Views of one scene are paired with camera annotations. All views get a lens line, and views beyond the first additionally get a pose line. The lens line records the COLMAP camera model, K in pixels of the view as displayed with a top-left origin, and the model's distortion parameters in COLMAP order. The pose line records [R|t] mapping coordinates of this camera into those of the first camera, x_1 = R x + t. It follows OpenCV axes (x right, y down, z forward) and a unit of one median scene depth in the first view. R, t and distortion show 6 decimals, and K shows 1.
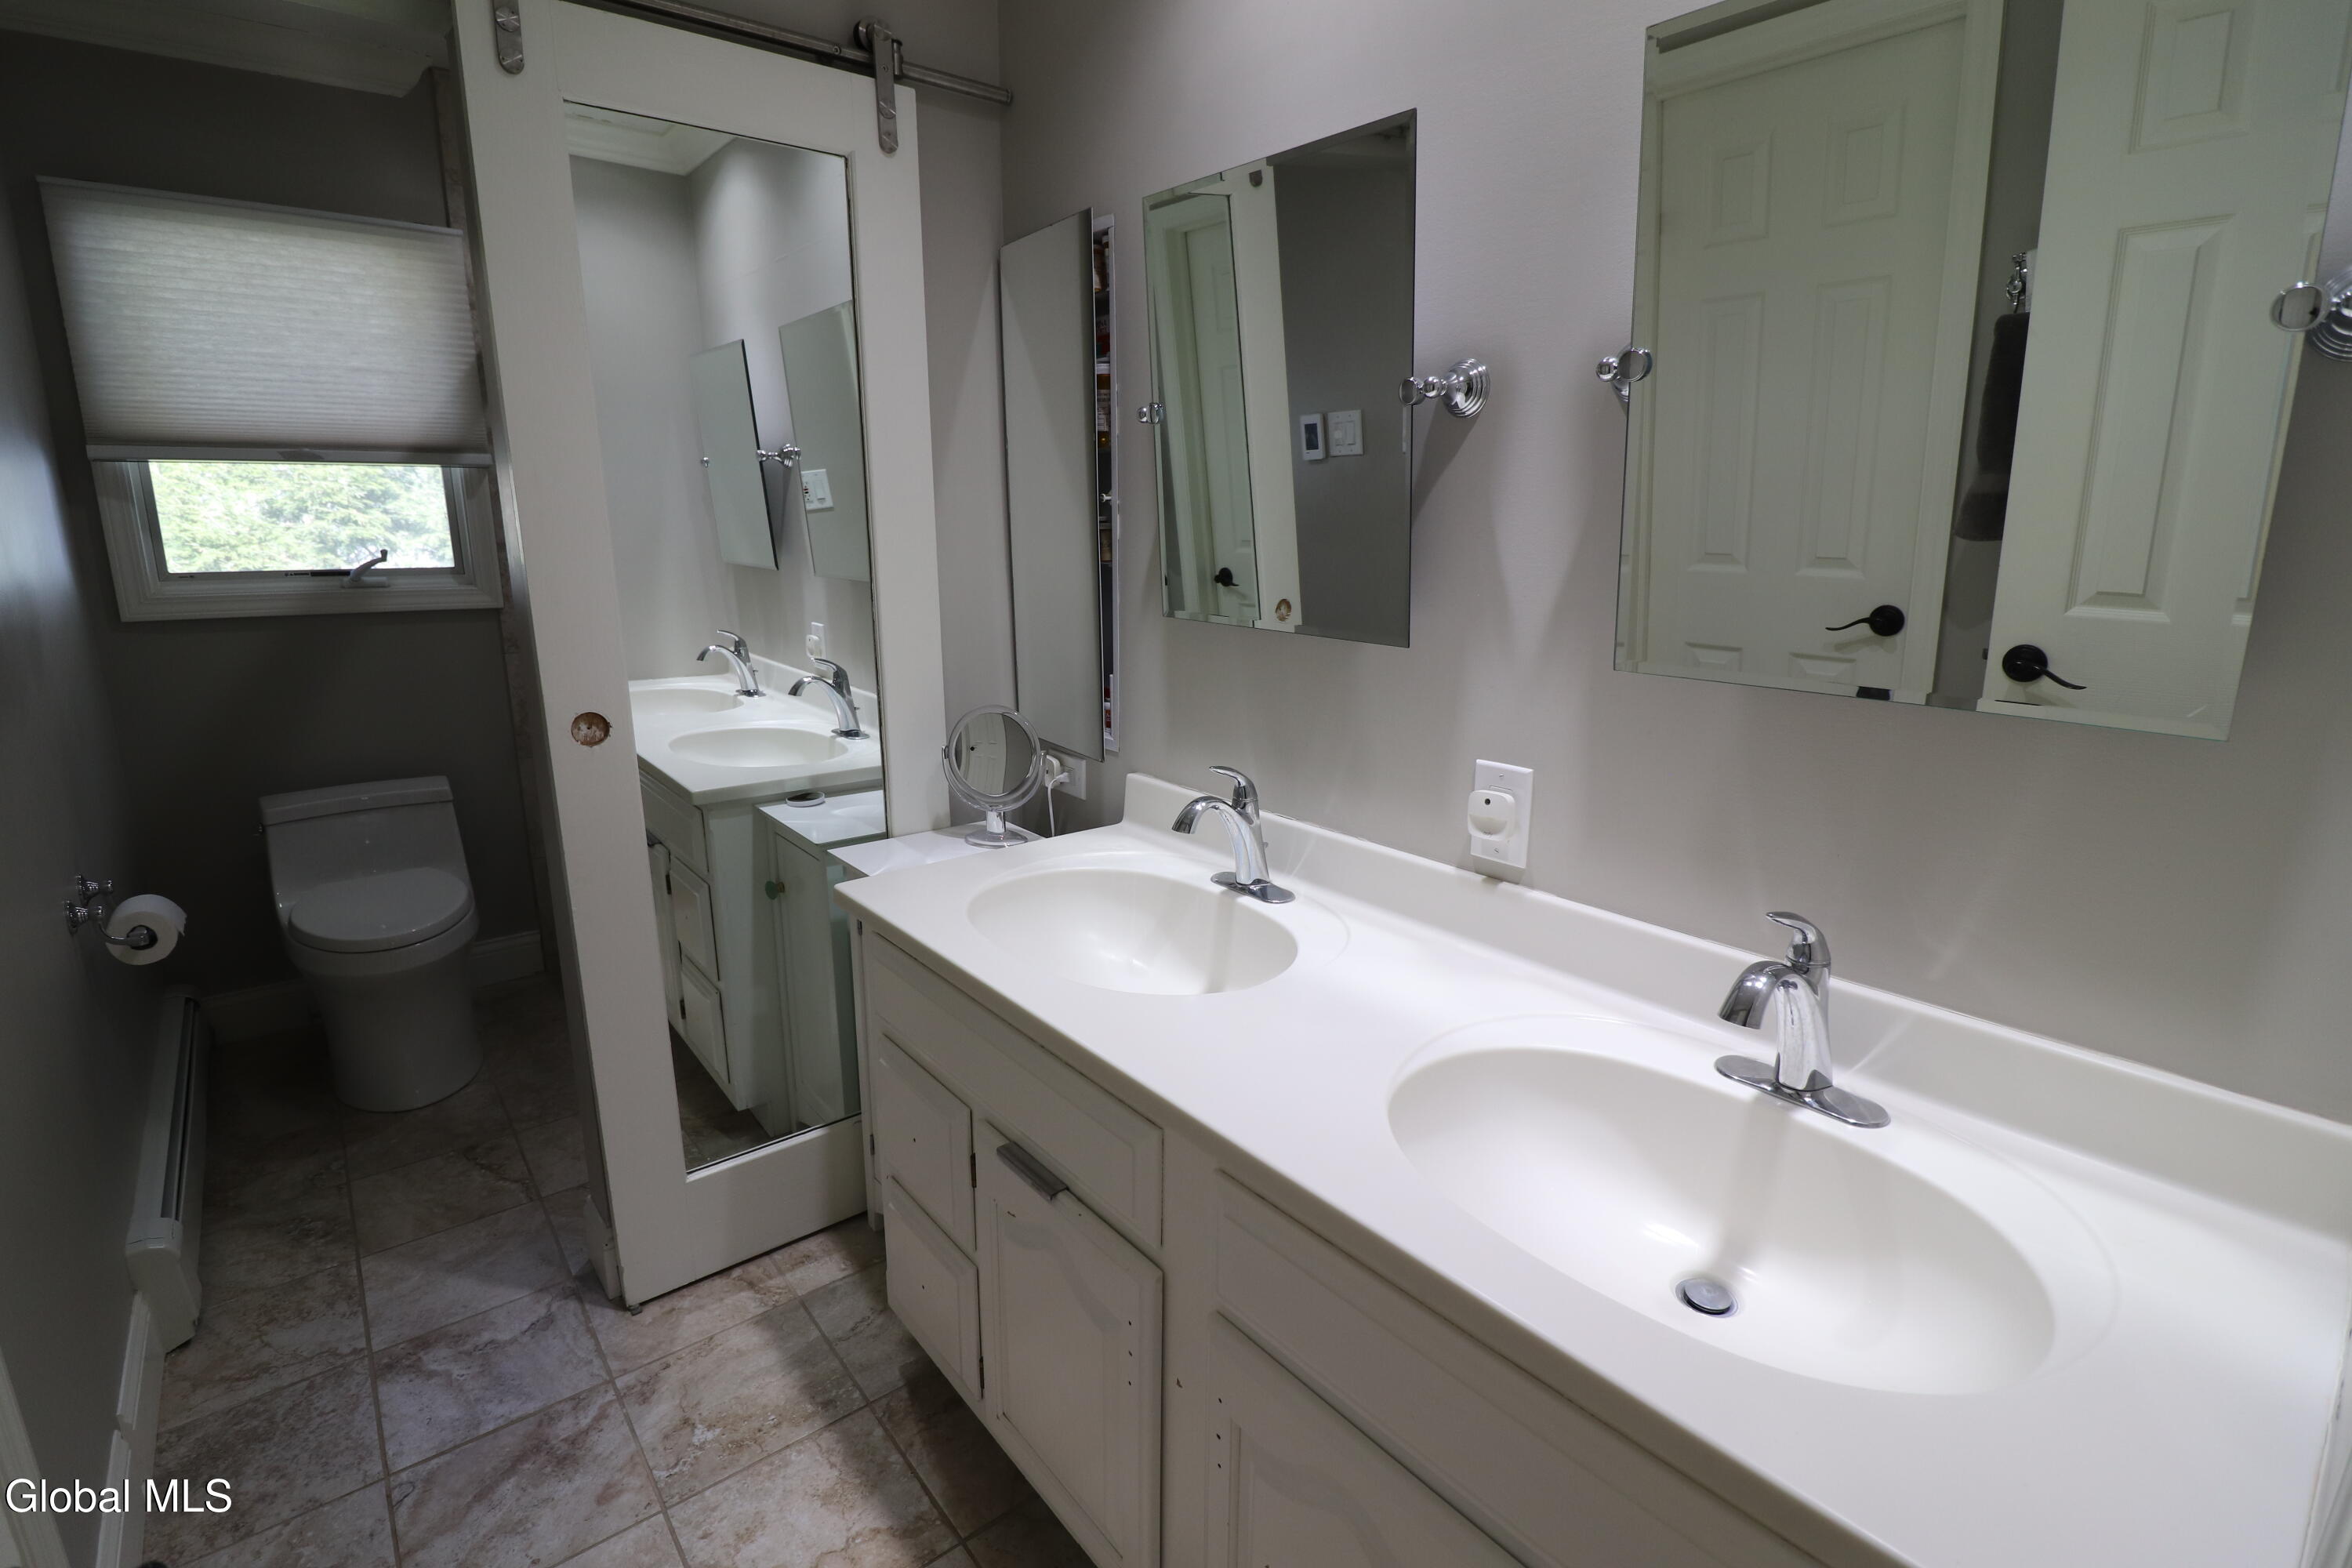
lens RADIAL K [[1096.0, 0, 1181.6], [0, 1096.0, 778.0], [0, 0, 1]] dist [-0.003042, -0.010444]
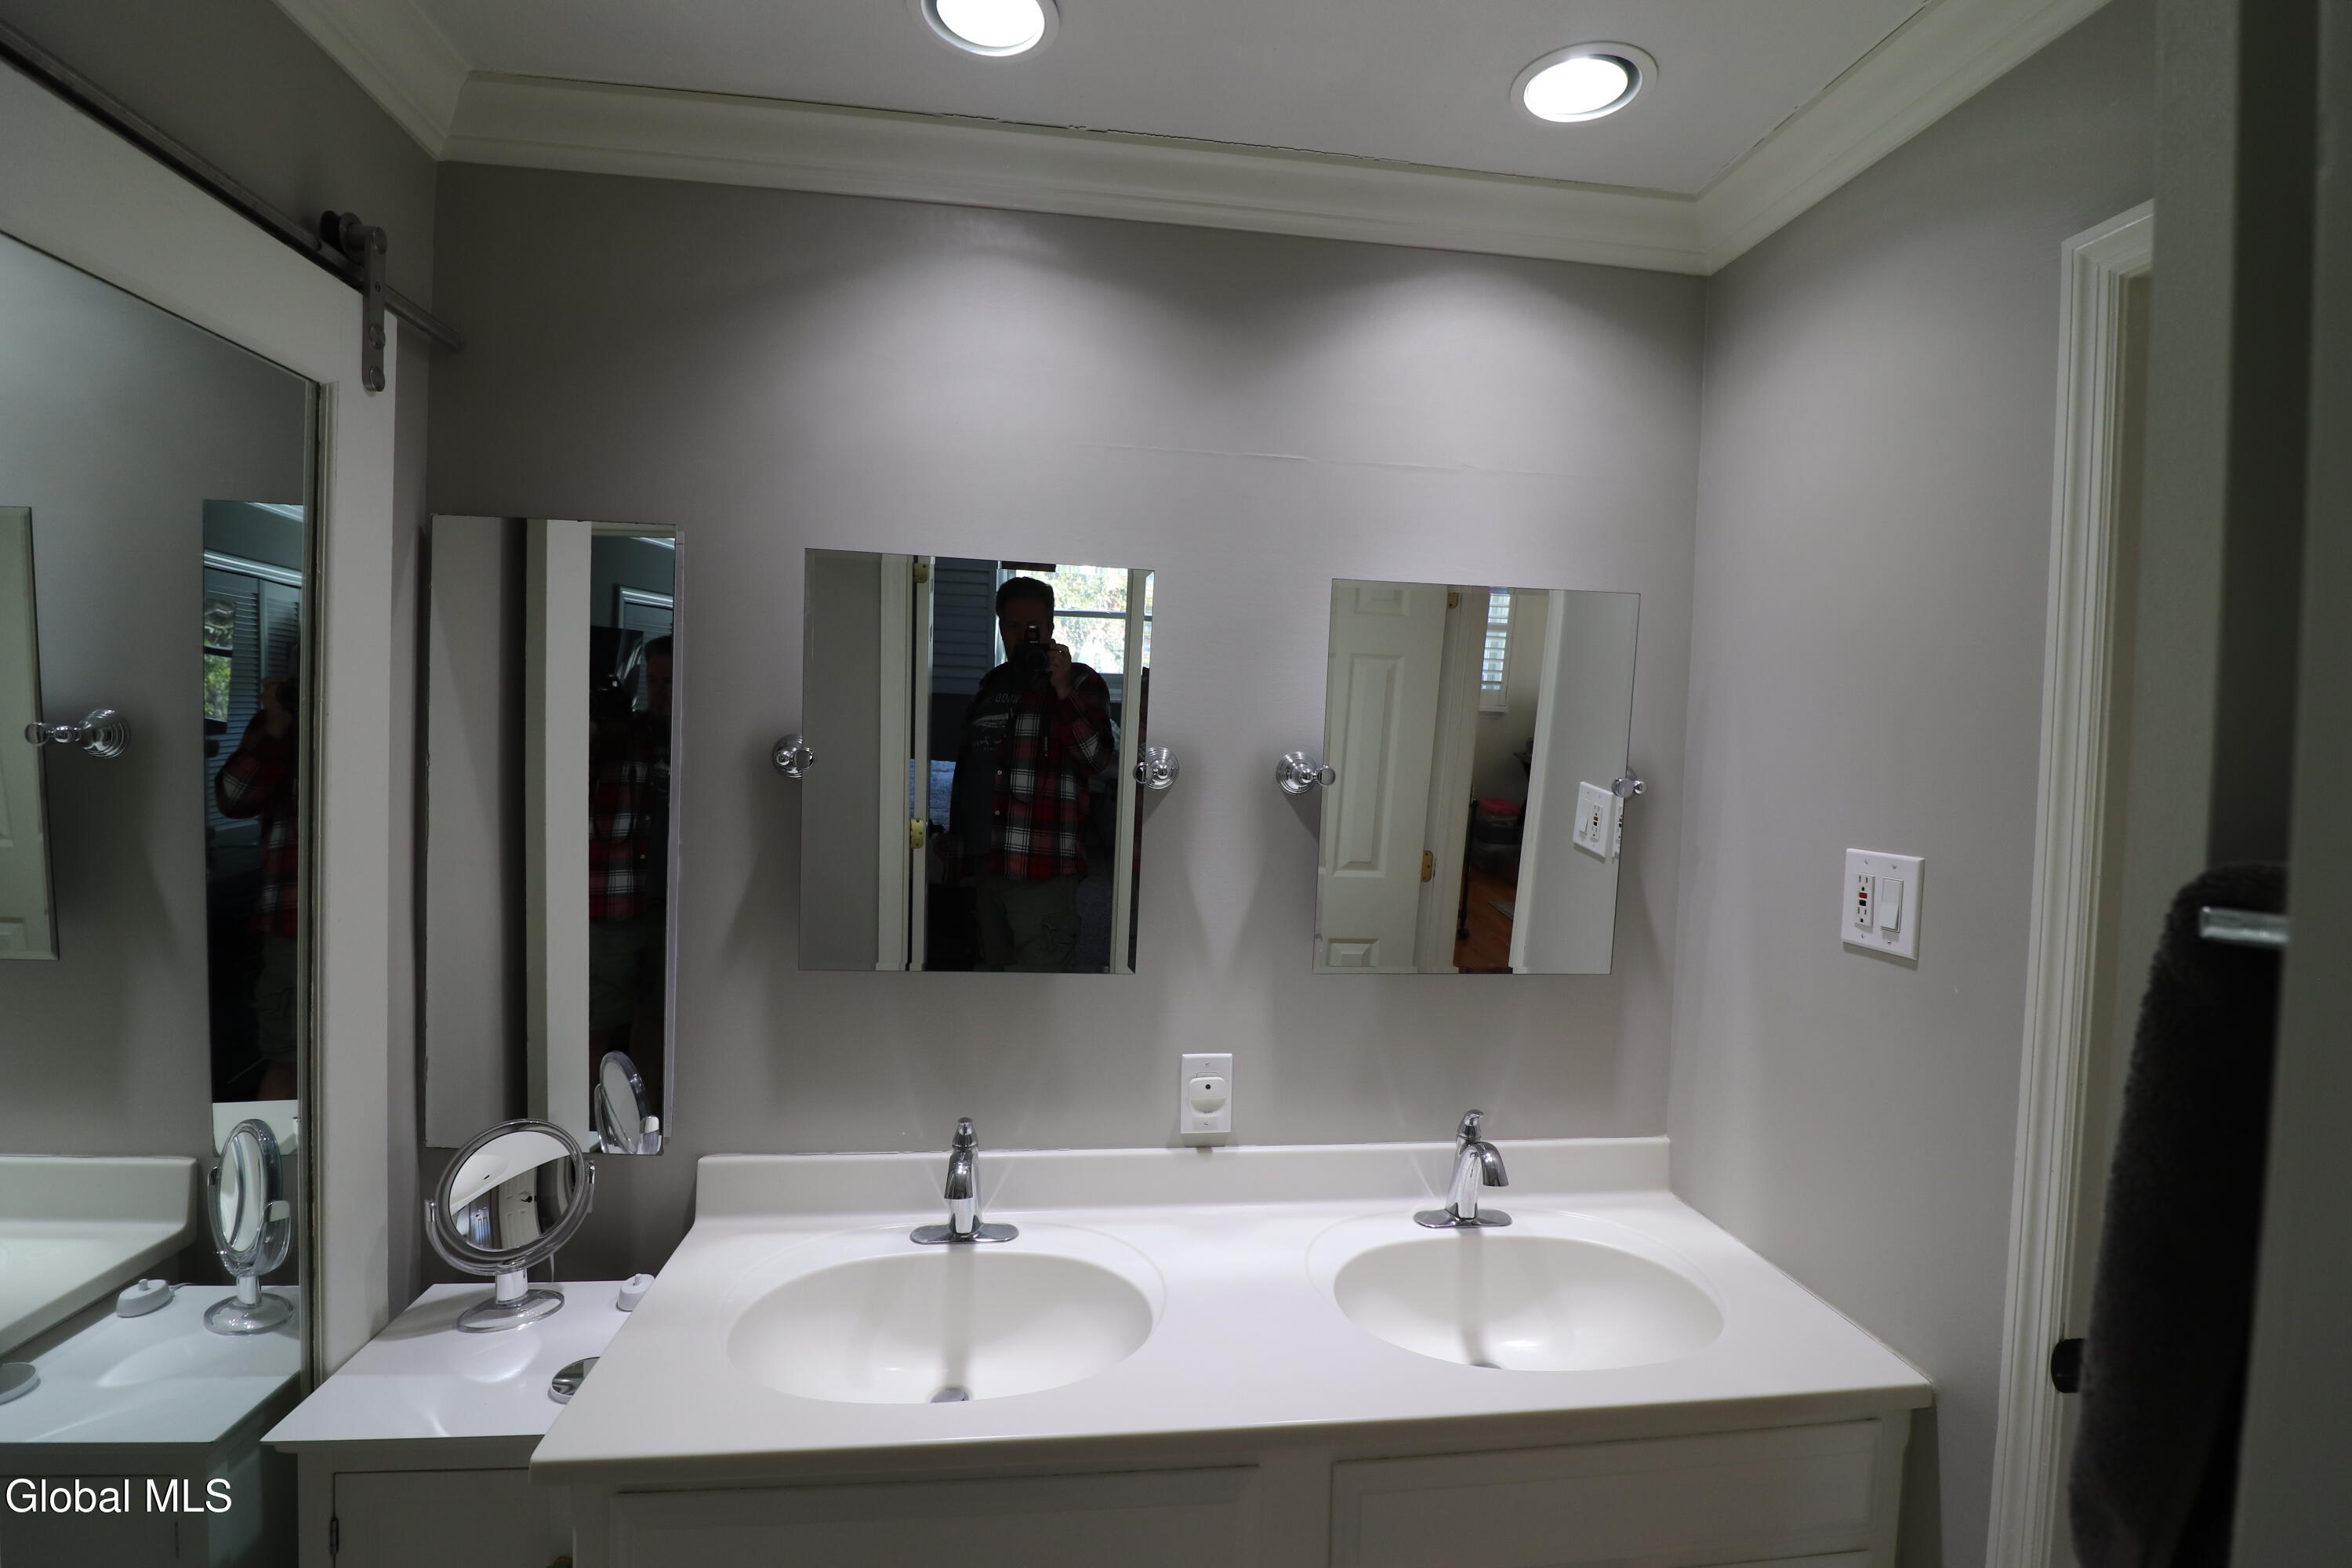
lens RADIAL K [[1074.6, 0, 1183.1], [0, 1074.6, 740.3], [0, 0, 1]] dist [-0.003242, -0.029153]
pose [[0.522873, -0.009882, 0.852353, -0.569073], [0.162074, 0.982844, -0.088029, -0.193451], [-0.836861, 0.184172, 0.515504, 0.230207]]
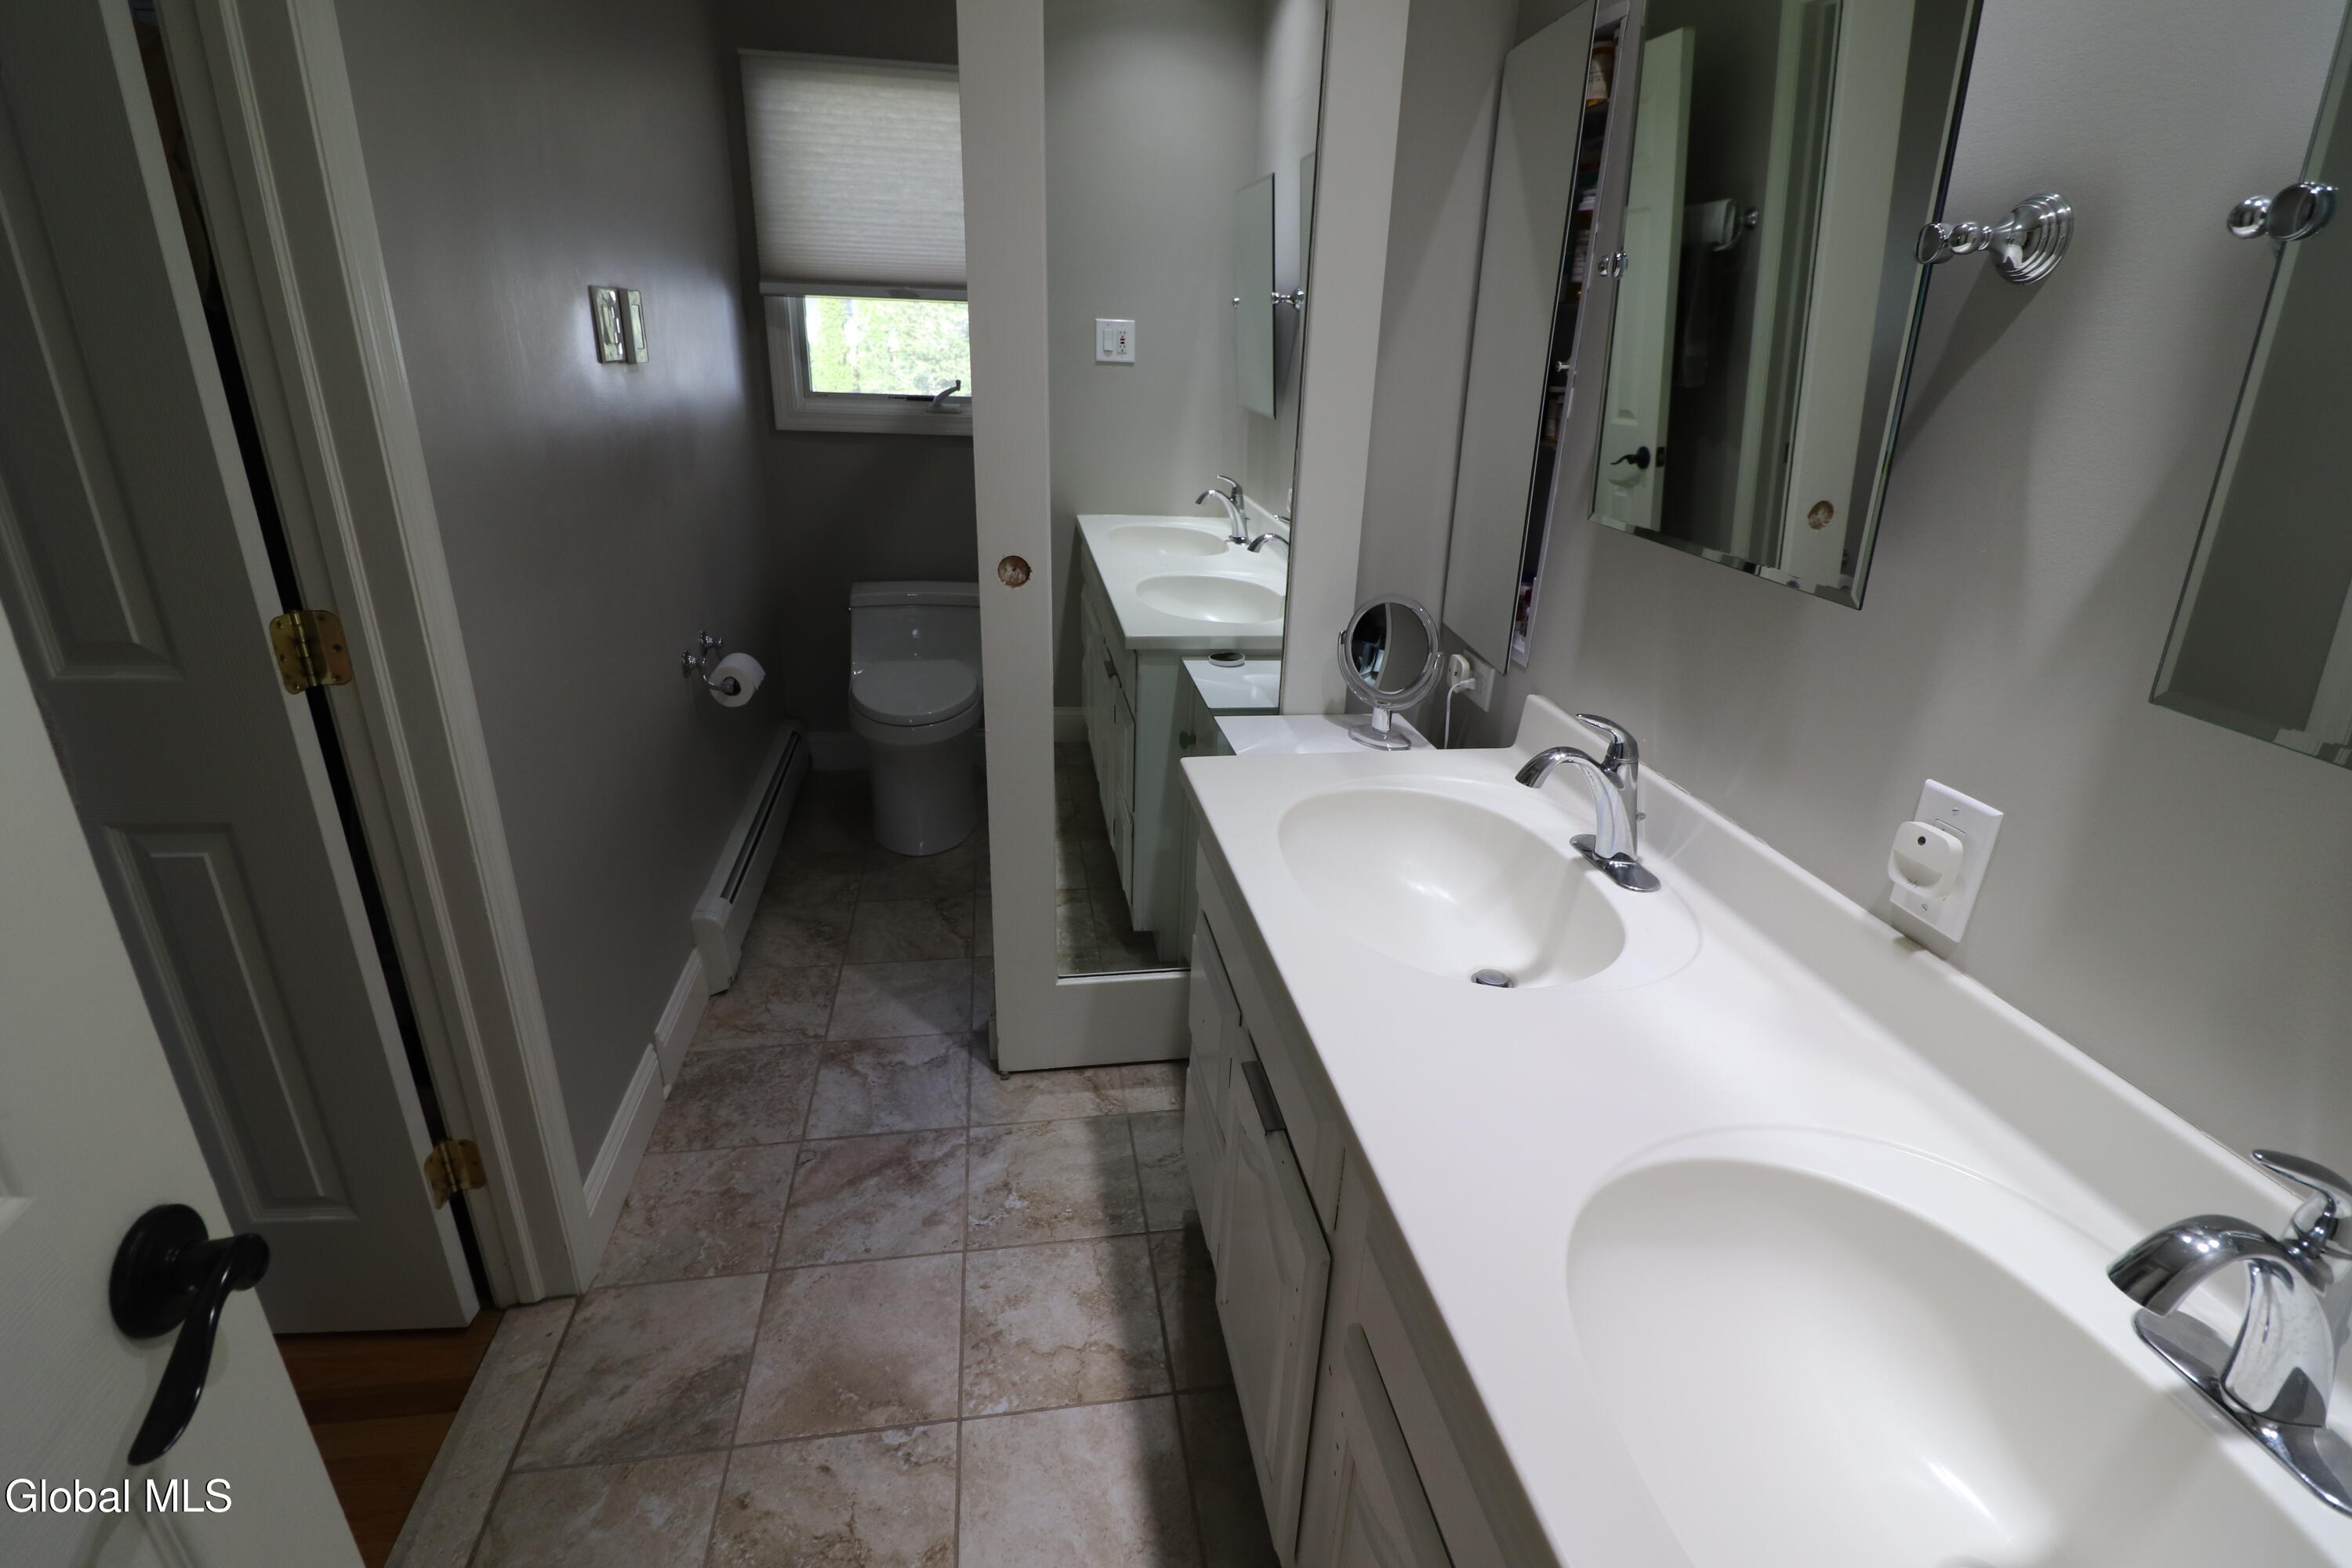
lens RADIAL K [[1091.0, 0, 1176.0], [0, 1091.0, 784.0], [0, 0, 1]] dist [0.002128, -0.016390]
pose [[0.867027, 0.212434, -0.450706, 0.122473], [-0.146413, 0.973247, 0.177071, -0.050701], [0.476264, -0.087536, 0.874934, 0.102876]]
